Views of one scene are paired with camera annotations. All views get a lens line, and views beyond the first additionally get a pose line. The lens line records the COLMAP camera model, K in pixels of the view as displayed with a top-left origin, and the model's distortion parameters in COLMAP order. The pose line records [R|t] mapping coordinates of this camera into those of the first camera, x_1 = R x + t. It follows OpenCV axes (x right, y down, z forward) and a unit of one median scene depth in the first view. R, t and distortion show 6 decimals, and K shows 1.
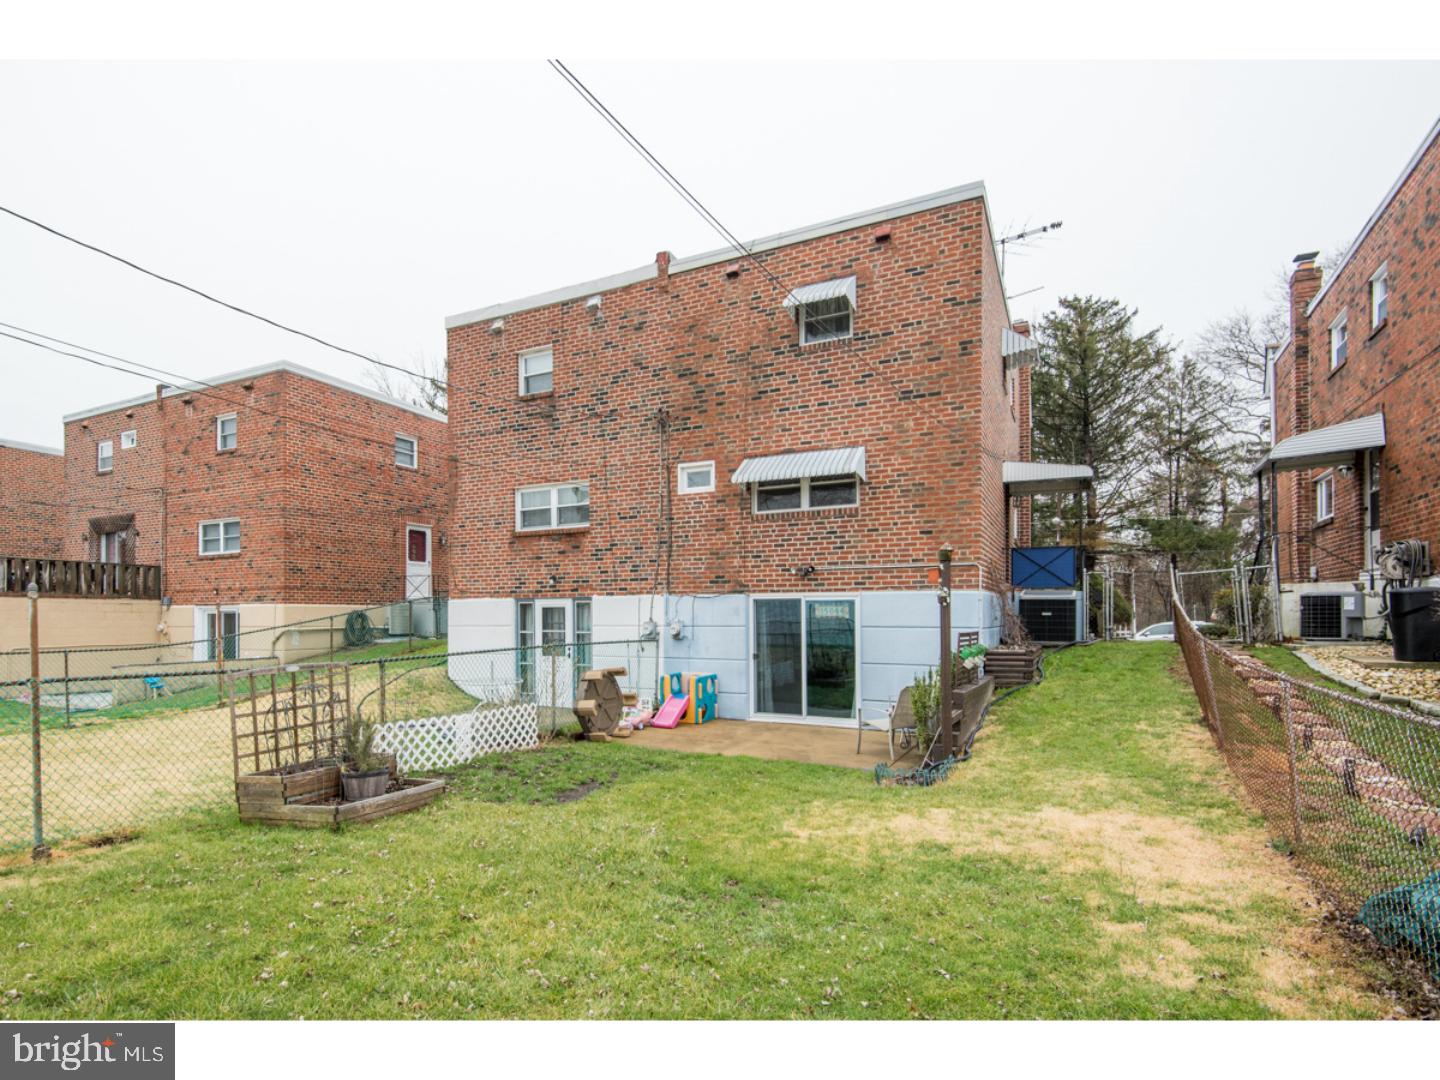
lens RADIAL K [[749.7, 0, 715.4], [0, 749.7, 540.4], [0, 0, 1]] dist [0.024373, -0.000194]
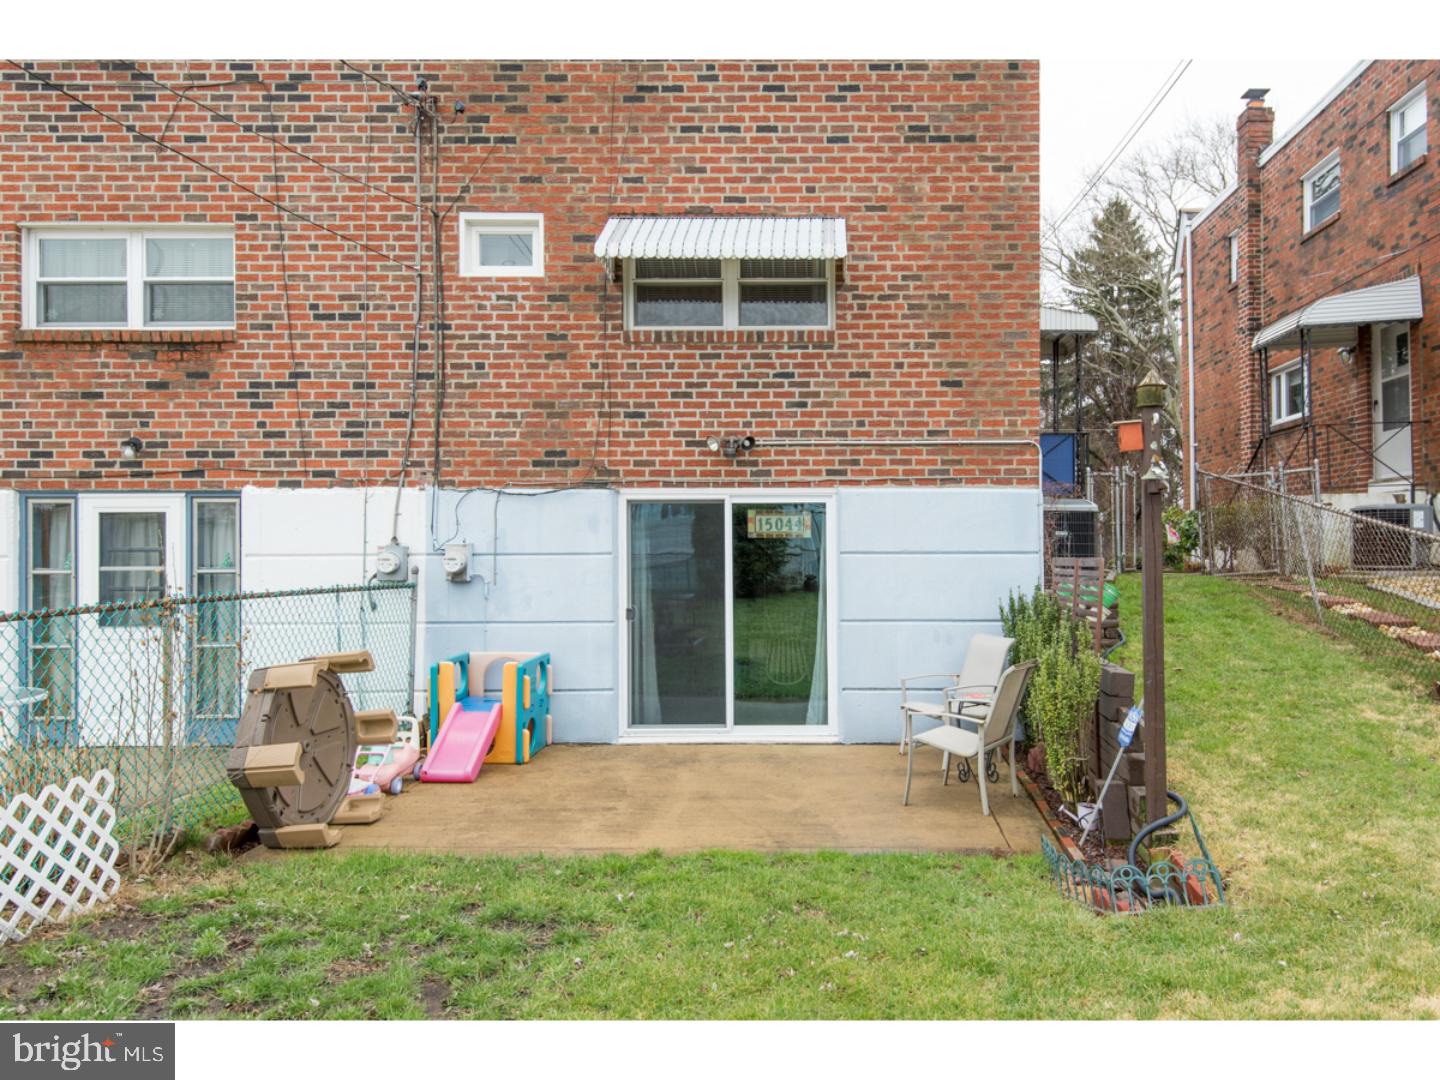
lens RADIAL K [[928.5, 0, 764.0], [0, 928.5, 499.6], [0, 0, 1]] dist [0.036118, -0.015460]
pose [[0.908525, 0.022514, 0.417223, -0.124652], [-0.038951, 0.998763, 0.030923, 0.055994], [-0.416011, -0.044345, 0.908278, 0.404266]]
